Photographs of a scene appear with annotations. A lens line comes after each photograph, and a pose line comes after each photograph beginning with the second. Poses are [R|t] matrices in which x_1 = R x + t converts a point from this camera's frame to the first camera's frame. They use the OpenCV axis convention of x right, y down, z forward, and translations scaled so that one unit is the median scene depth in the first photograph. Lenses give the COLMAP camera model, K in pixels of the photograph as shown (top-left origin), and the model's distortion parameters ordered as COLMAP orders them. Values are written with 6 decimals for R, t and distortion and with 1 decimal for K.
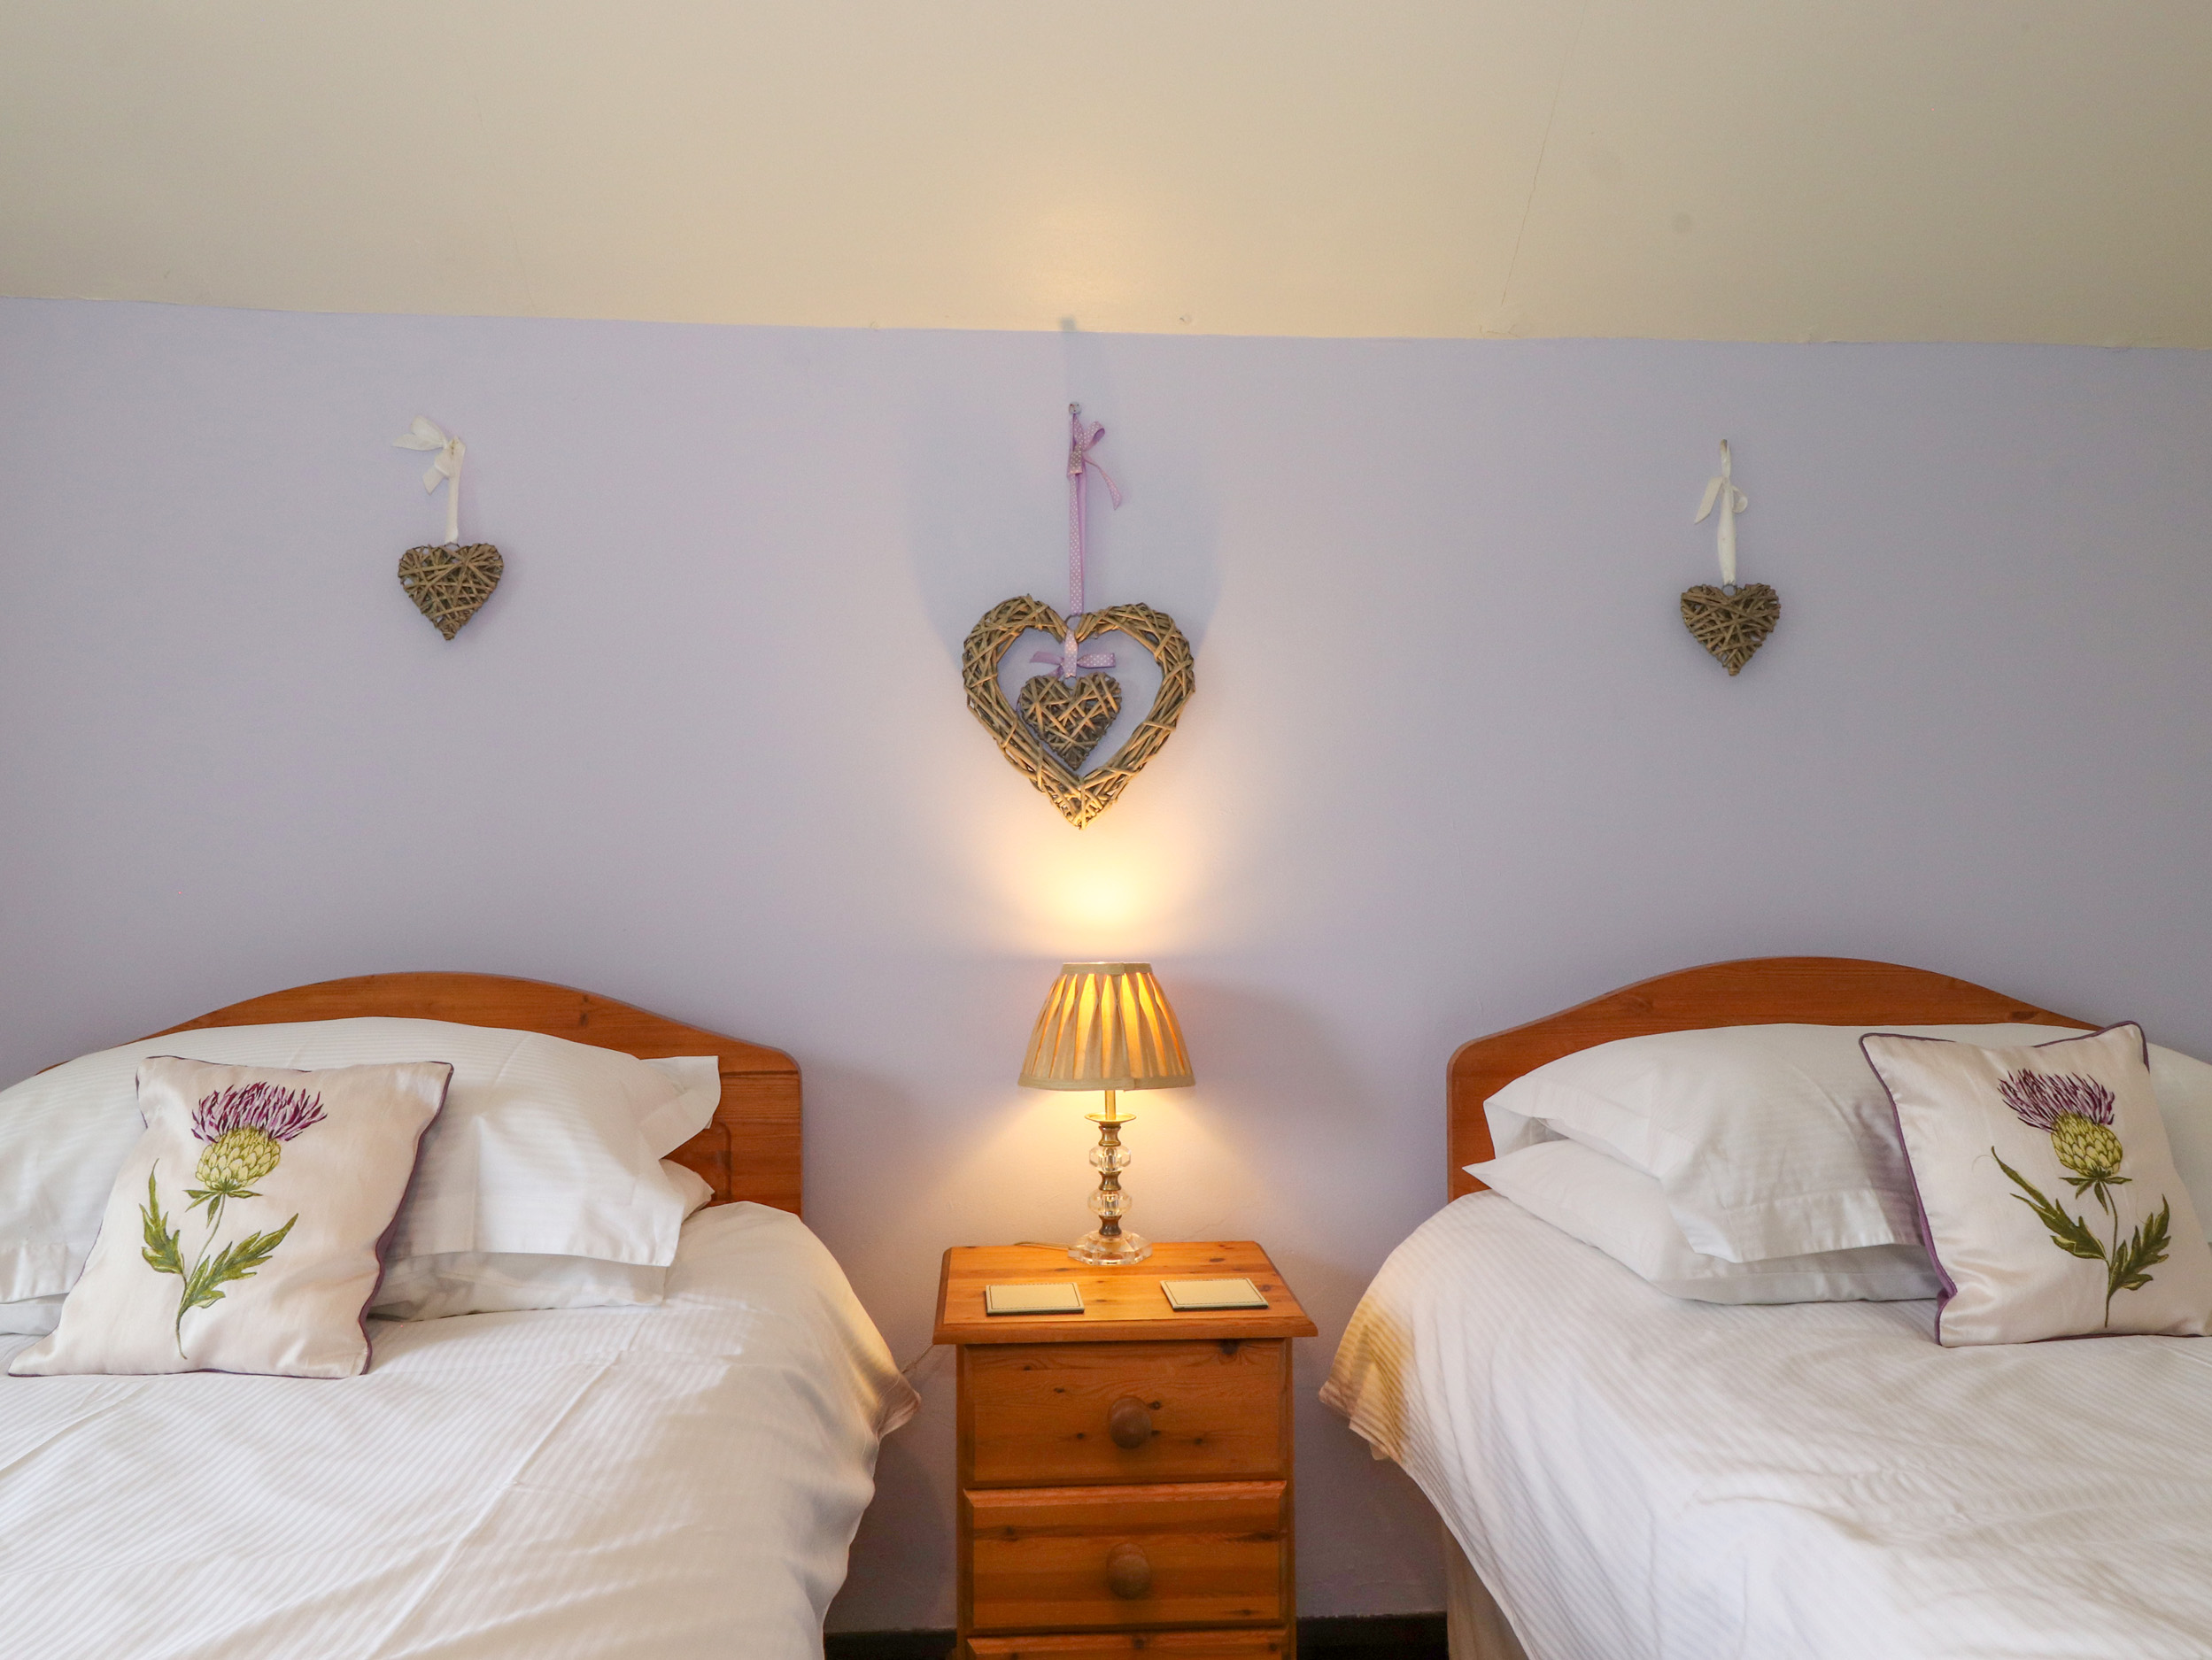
lens RADIAL K [[1609.1, 0, 1090.4], [0, 1609.1, 780.9], [0, 0, 1]] dist [0.013952, -0.001667]
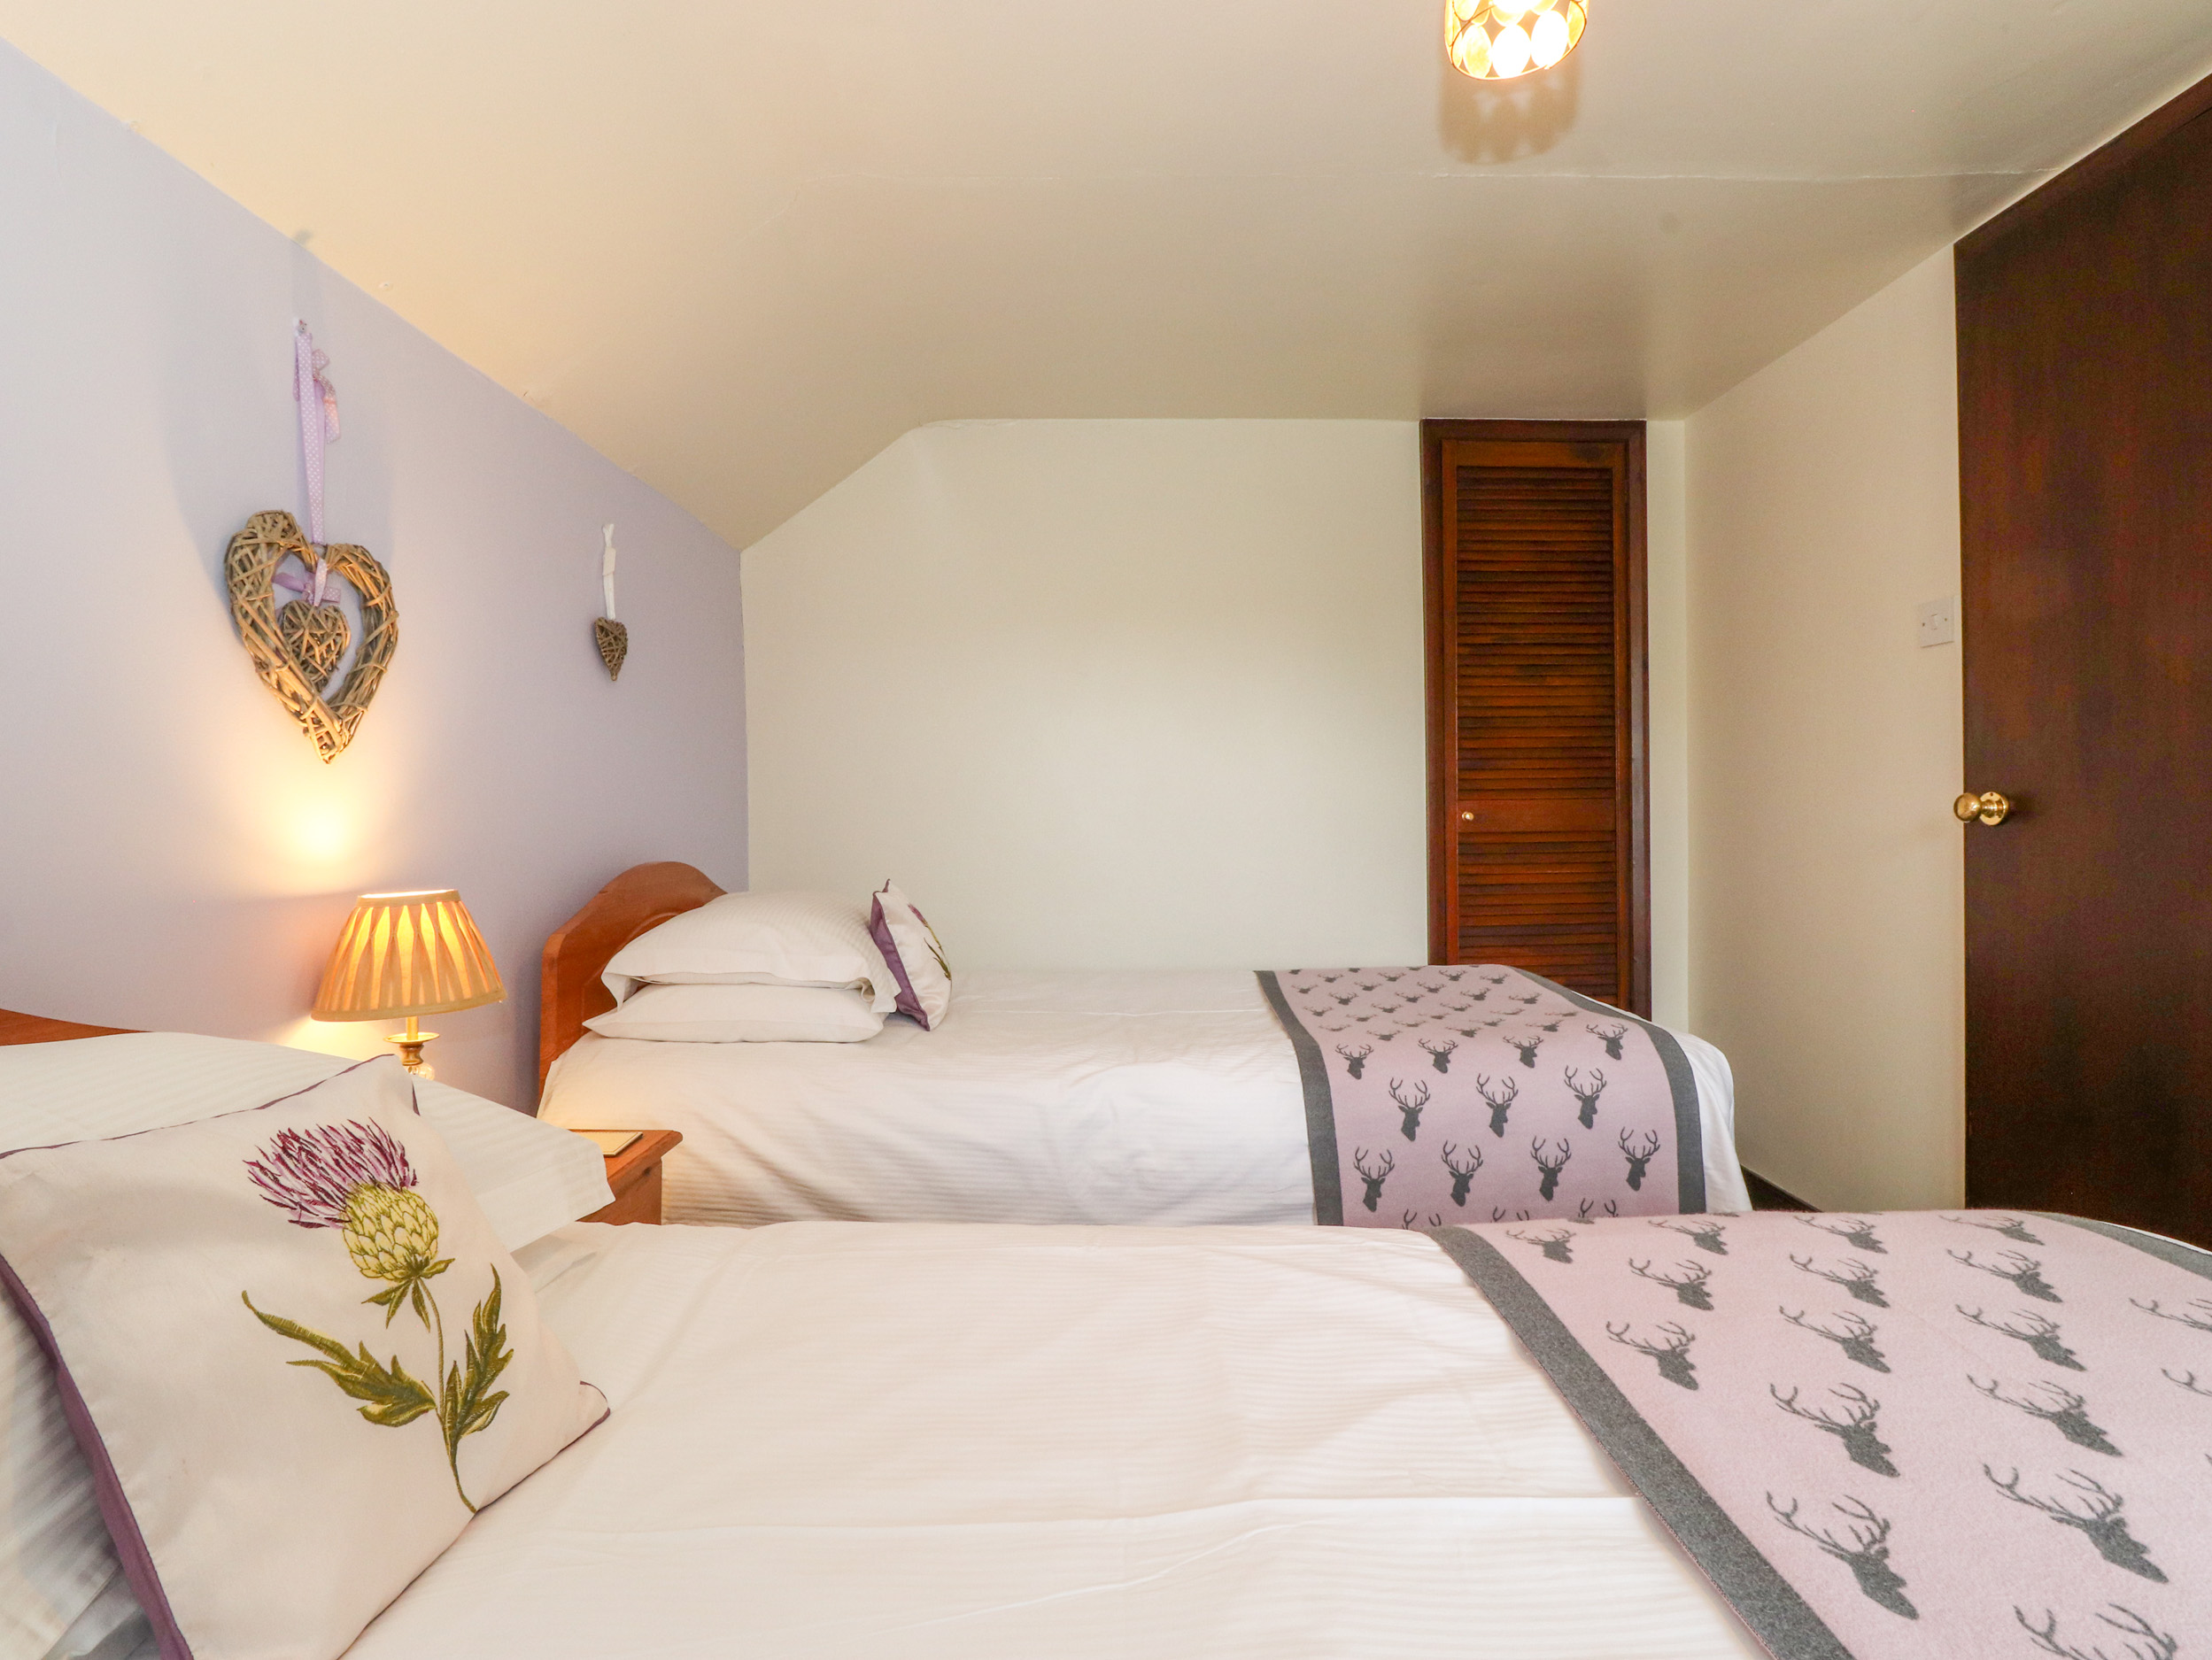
lens RADIAL K [[1168.1, 0, 1105.7], [0, 1168.1, 791.2], [0, 0, 1]] dist [0.002950, -0.012828]
pose [[0.043060, 0.020576, 0.998861, -0.748137], [-0.058937, 0.998099, -0.018019, 0.034268], [-0.997333, -0.058094, 0.044191, 0.524243]]
